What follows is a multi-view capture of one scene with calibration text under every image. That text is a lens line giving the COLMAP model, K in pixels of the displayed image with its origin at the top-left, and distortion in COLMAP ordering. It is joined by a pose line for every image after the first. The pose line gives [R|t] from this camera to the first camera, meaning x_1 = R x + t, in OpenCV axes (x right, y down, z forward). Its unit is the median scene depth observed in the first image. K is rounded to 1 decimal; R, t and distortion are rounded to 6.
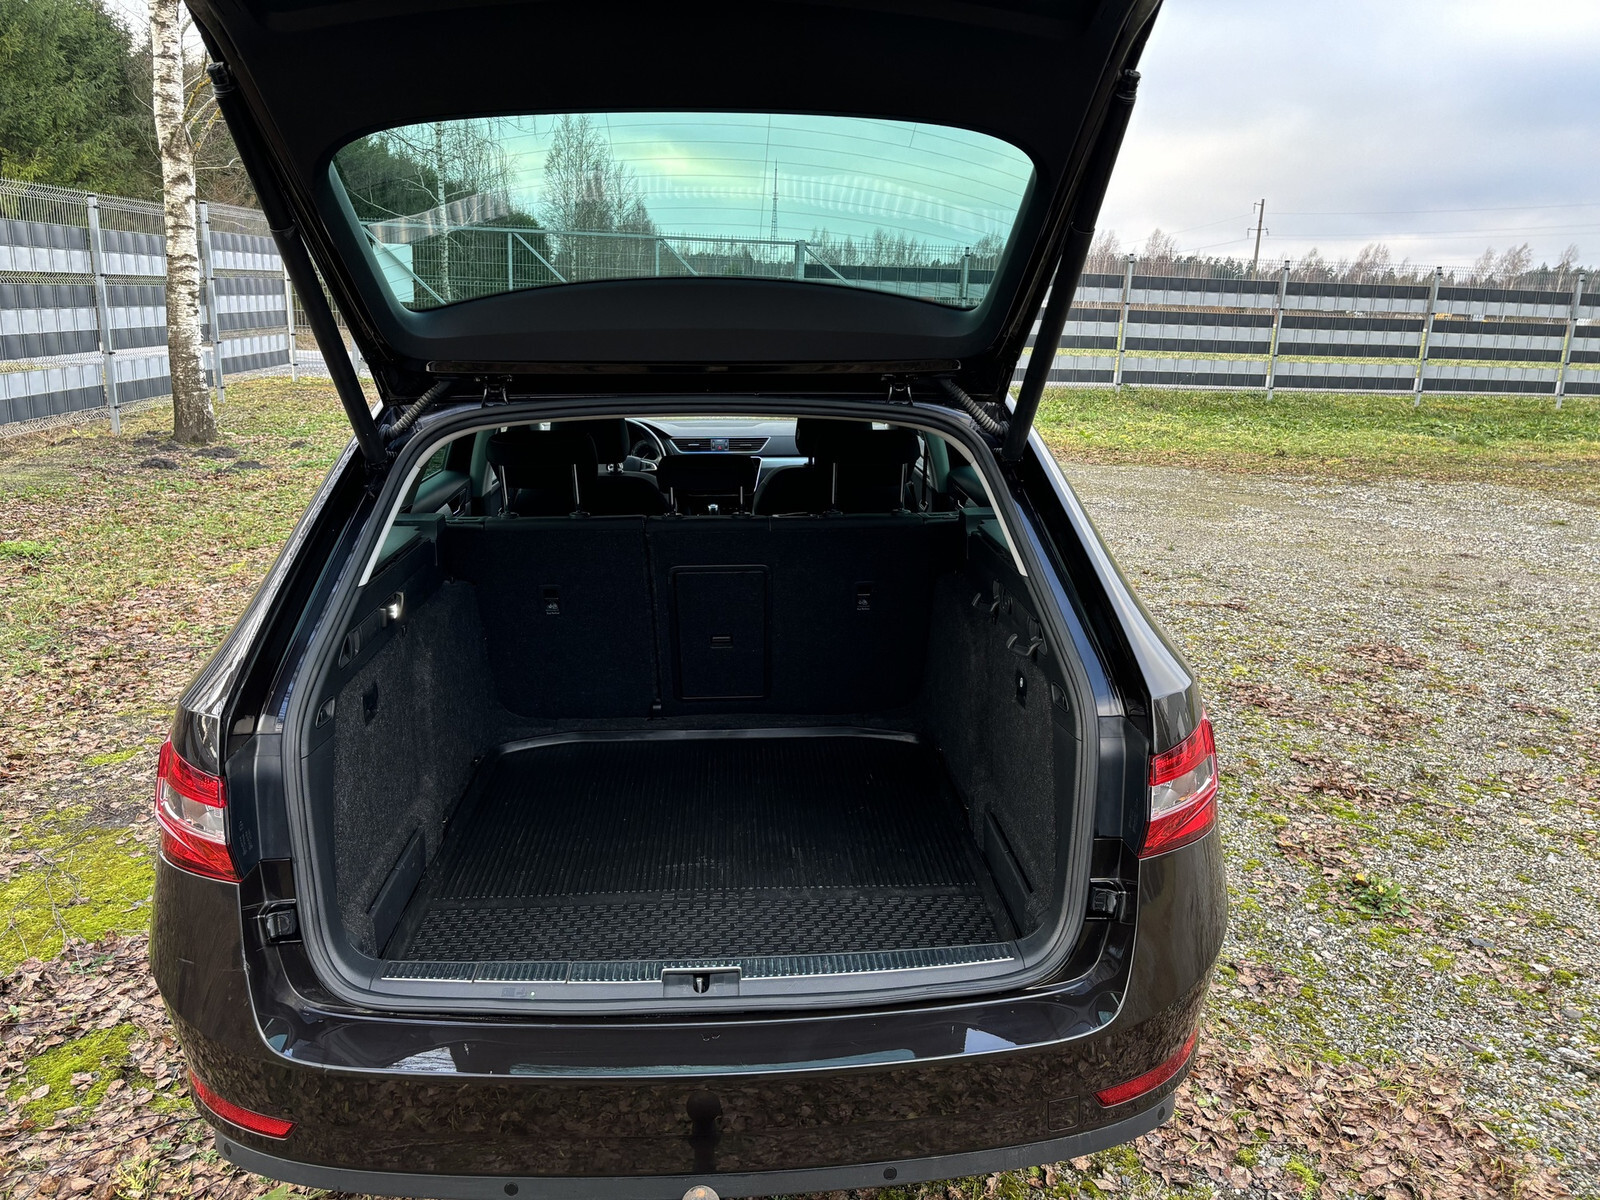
lens RADIAL K [[1226.8, 0, 791.7], [0, 1226.8, 591.3], [0, 0, 1]] dist [0.066148, -0.073109]
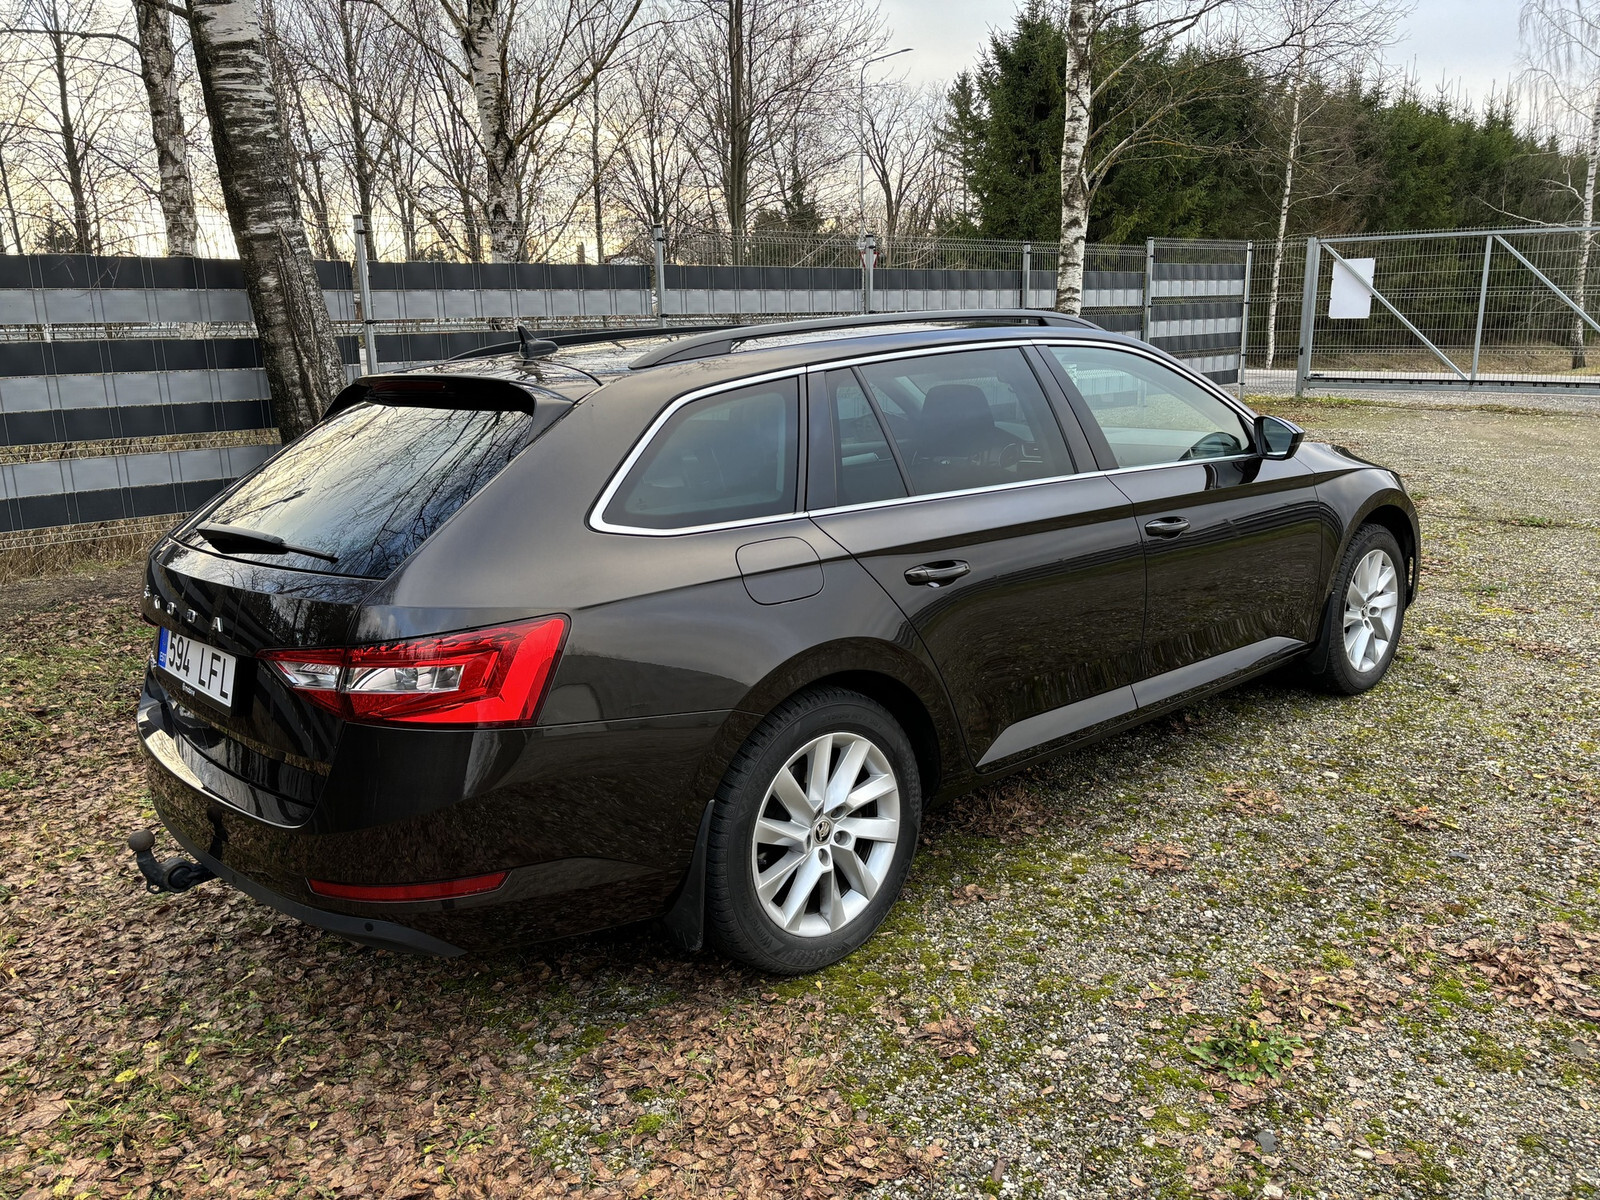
lens RADIAL K [[1226.8, 0, 791.7], [0, 1226.8, 591.3], [0, 0, 1]] dist [0.066148, -0.073109]
pose [[0.620359, 0.133656, -0.772846, 0.626121], [-0.147571, 0.987665, 0.052353, -0.026259], [0.770310, 0.081573, 0.632430, 0.197960]]
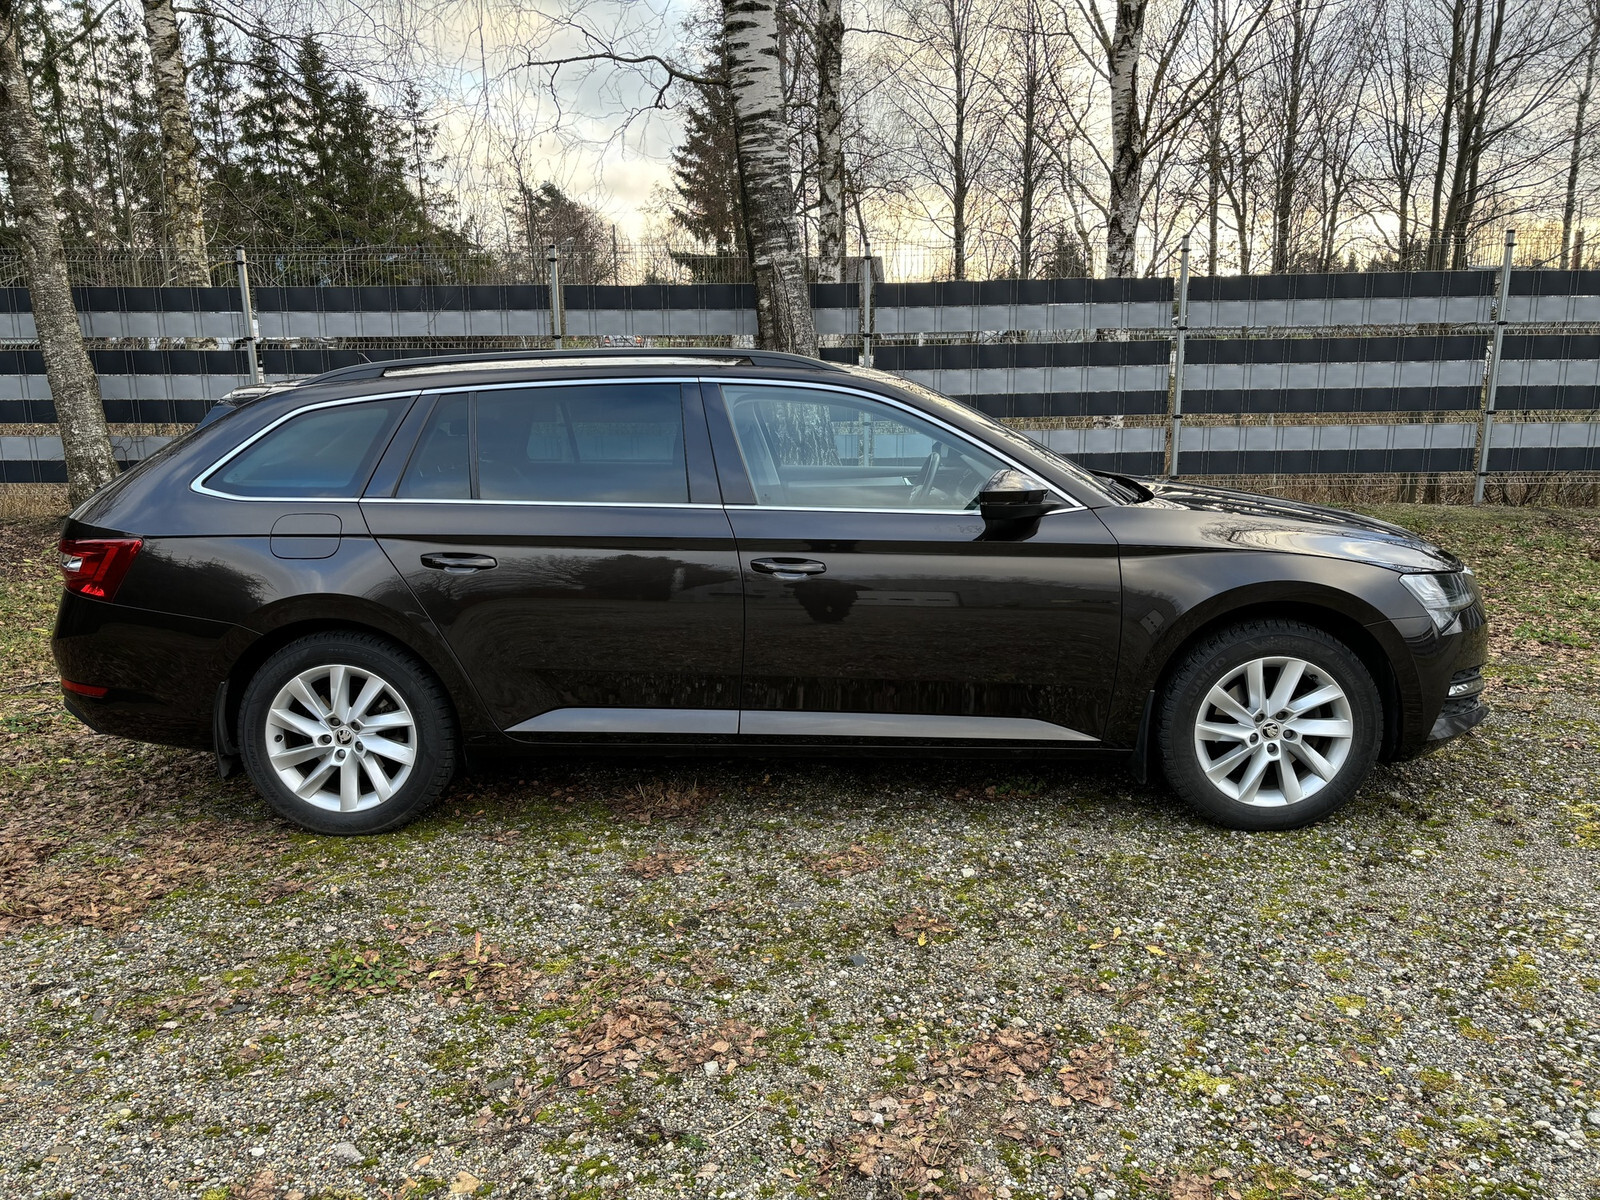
lens RADIAL K [[1226.8, 0, 791.7], [0, 1226.8, 591.3], [0, 0, 1]] dist [0.066148, -0.073109]
pose [[-0.109152, 0.184012, -0.976845, 0.950460], [-0.224265, 0.952820, 0.204546, -0.215359], [0.968396, 0.241399, -0.062735, 0.959343]]
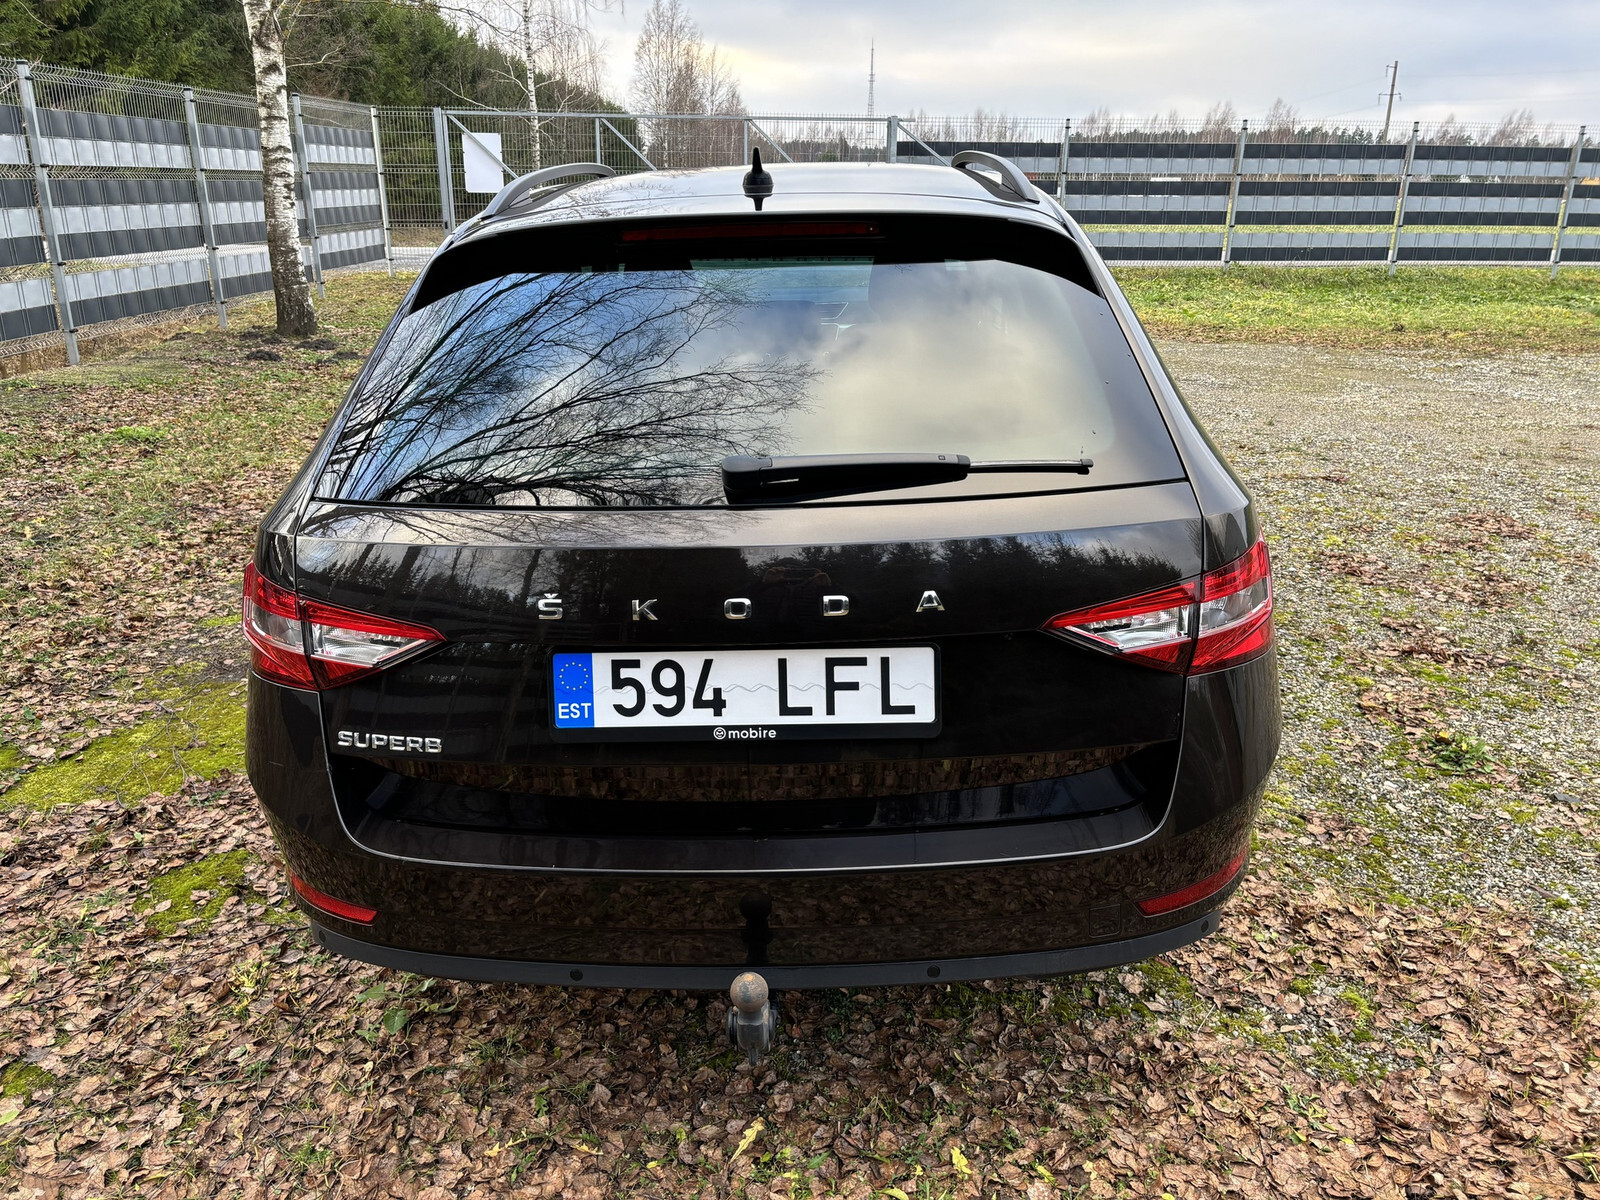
lens RADIAL K [[1220.4, 0, 788.8], [0, 1220.4, 599.9], [0, 0, 1]] dist [0.094517, -0.111033]
pose [[0.996692, -0.000676, -0.081266, 0.016115], [0.007835, 0.996106, 0.087813, 0.024790], [0.080890, -0.088159, 0.992817, -0.006026]]
